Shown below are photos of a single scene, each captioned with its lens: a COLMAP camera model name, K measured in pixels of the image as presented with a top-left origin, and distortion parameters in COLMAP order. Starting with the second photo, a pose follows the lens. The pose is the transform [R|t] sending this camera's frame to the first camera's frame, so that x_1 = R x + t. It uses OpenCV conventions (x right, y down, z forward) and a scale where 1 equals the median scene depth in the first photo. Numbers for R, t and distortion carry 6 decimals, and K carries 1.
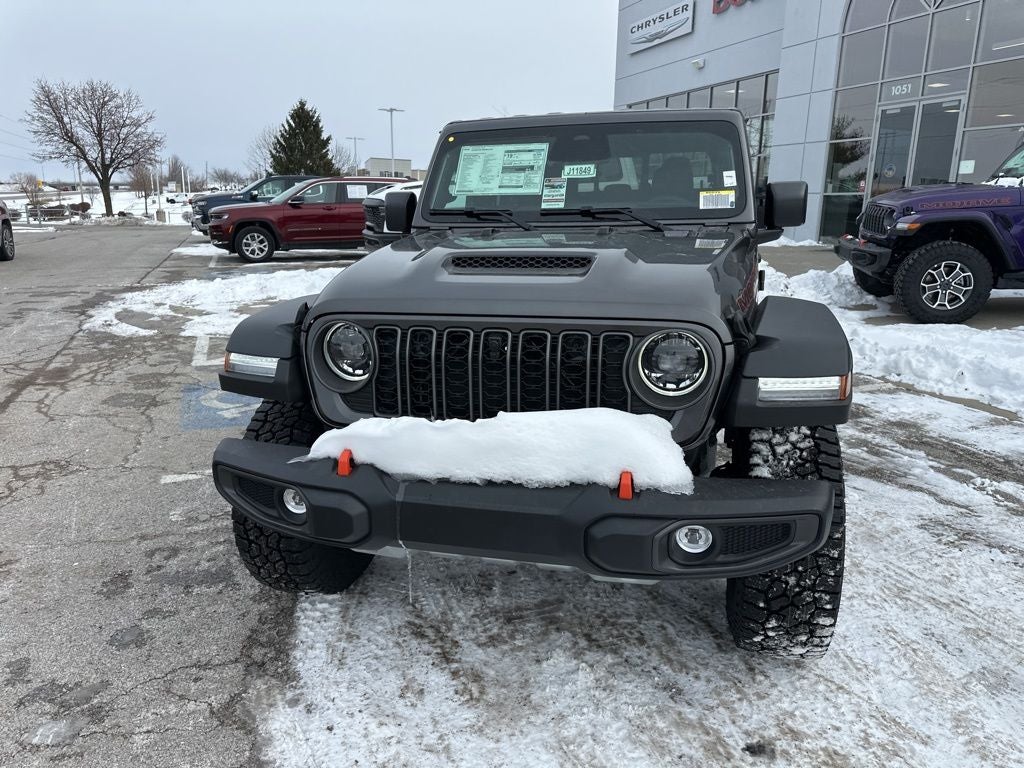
lens RADIAL K [[720.6, 0, 508.9], [0, 720.6, 379.1], [0, 0, 1]] dist [0.044488, -0.056510]
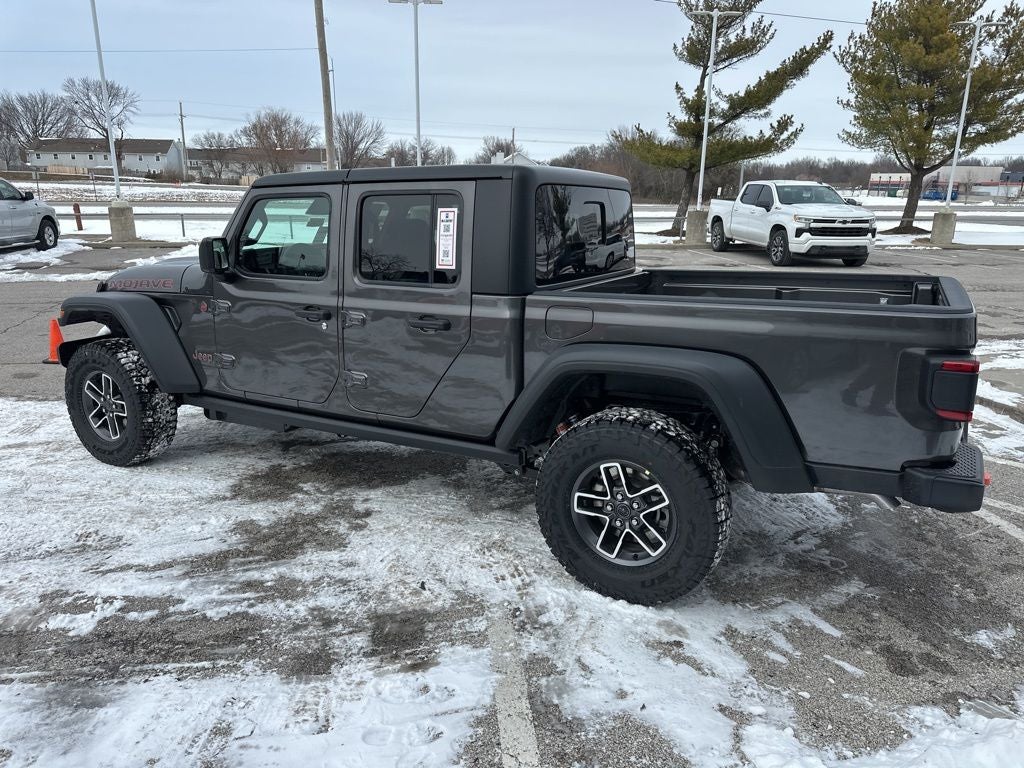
lens RADIAL K [[715.4, 0, 510.3], [0, 715.4, 380.2], [0, 0, 1]] dist [0.056387, -0.065610]
pose [[-0.248232, 0.237833, -0.939051, 1.517696], [-0.244009, 0.922783, 0.298215, -0.551192], [0.937465, 0.303163, -0.171031, 1.803128]]
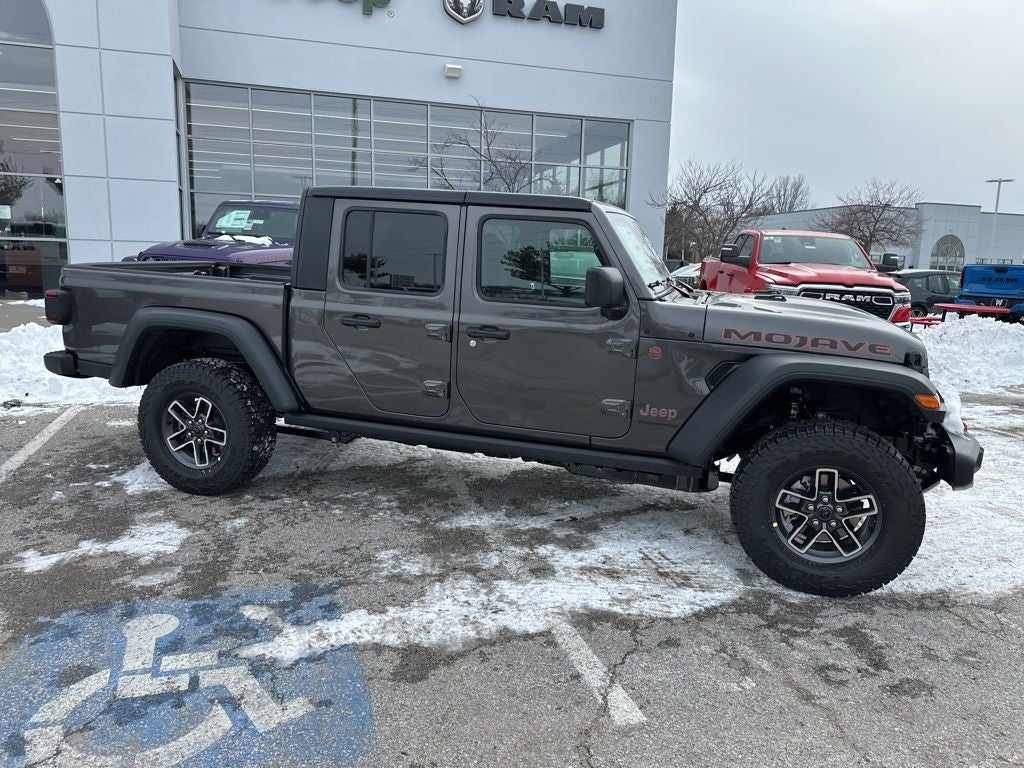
lens RADIAL K [[709.3, 0, 511.5], [0, 709.3, 380.7], [0, 0, 1]] dist [0.054331, -0.061884]
pose [[0.049211, -0.171349, 0.983981, -1.307029], [0.212611, 0.964392, 0.157304, -0.333764], [-0.975897, 0.201464, 0.083889, 1.243179]]
